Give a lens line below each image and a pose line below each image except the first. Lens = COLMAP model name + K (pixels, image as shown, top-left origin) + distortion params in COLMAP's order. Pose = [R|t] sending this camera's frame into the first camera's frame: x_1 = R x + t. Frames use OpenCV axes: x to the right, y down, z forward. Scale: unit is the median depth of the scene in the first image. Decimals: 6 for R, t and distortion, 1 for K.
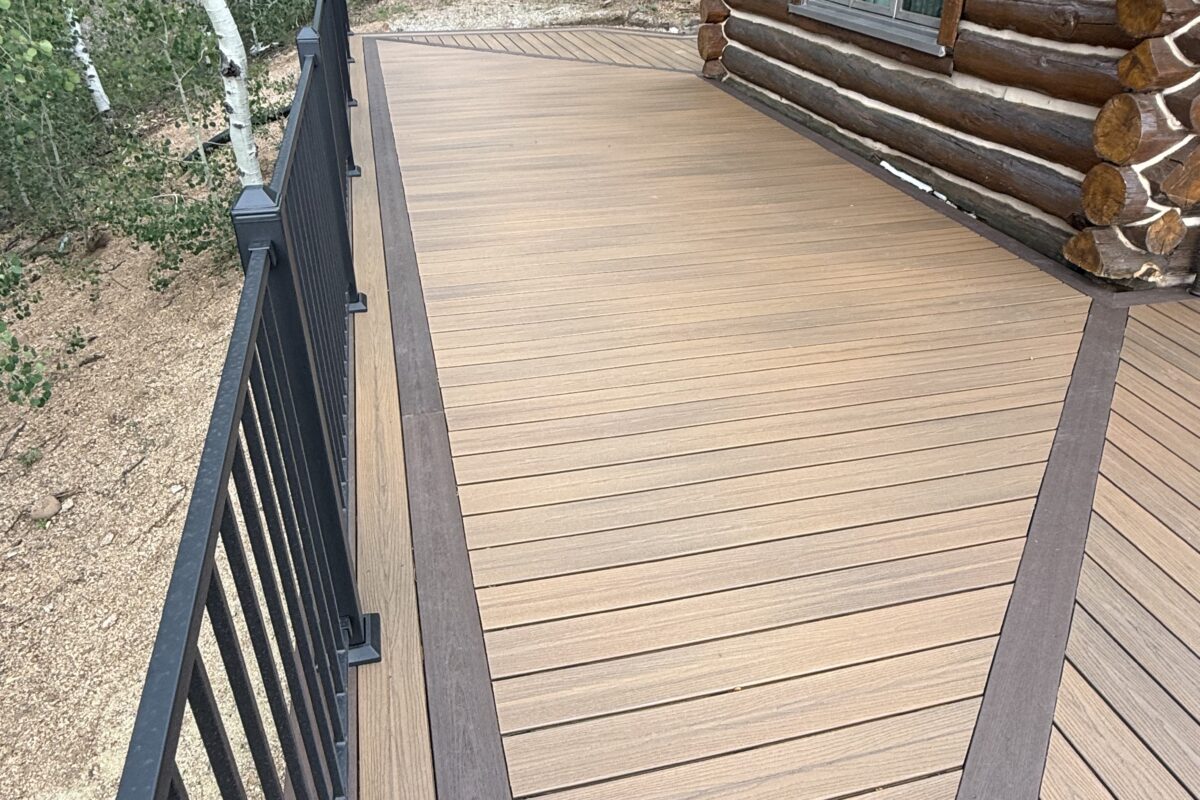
lens RADIAL K [[888.3, 0, 600.0], [0, 888.3, 400.0], [0, 0, 1]] dist [-0.000232, 0.003301]
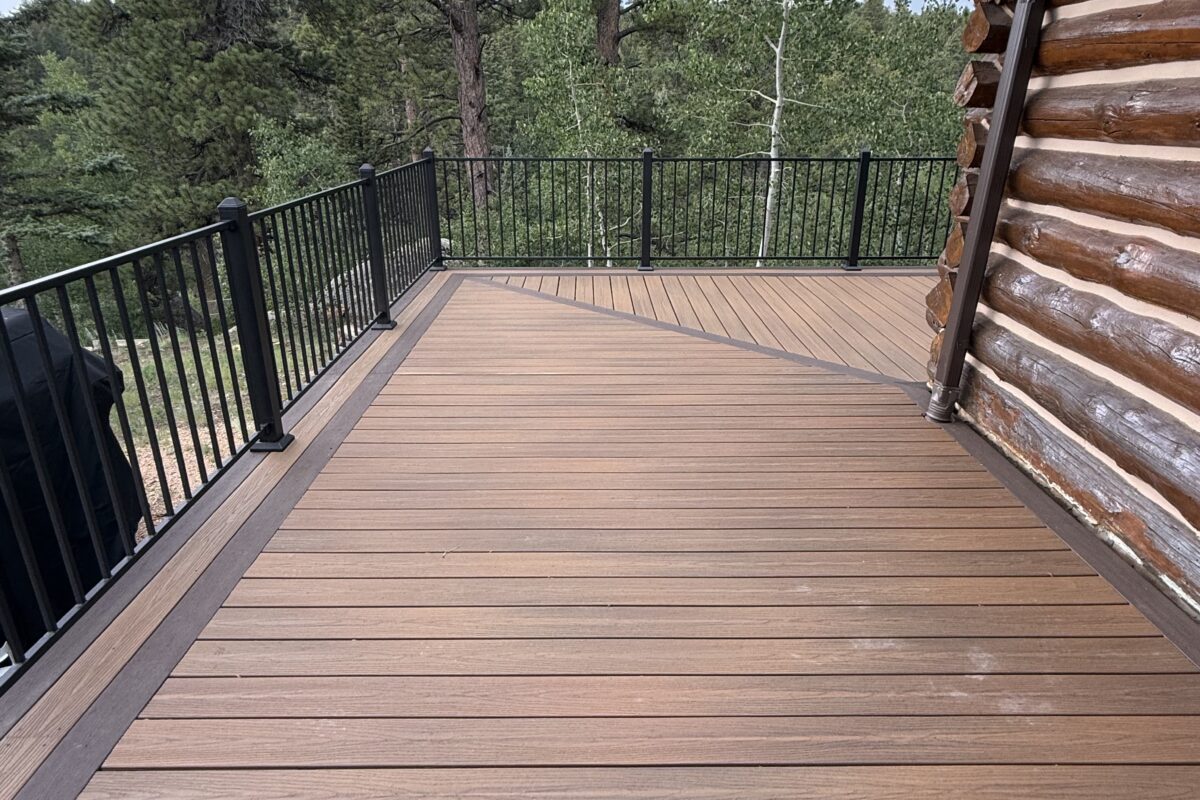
lens RADIAL K [[749.7, 0, 601.7], [0, 749.7, 398.0], [0, 0, 1]] dist [0.001060, -0.000422]
pose [[-0.229738, 0.350424, -0.907978, 1.759889], [-0.492690, 0.762684, 0.419011, -0.349174], [0.839331, 0.543614, -0.002567, 0.658098]]
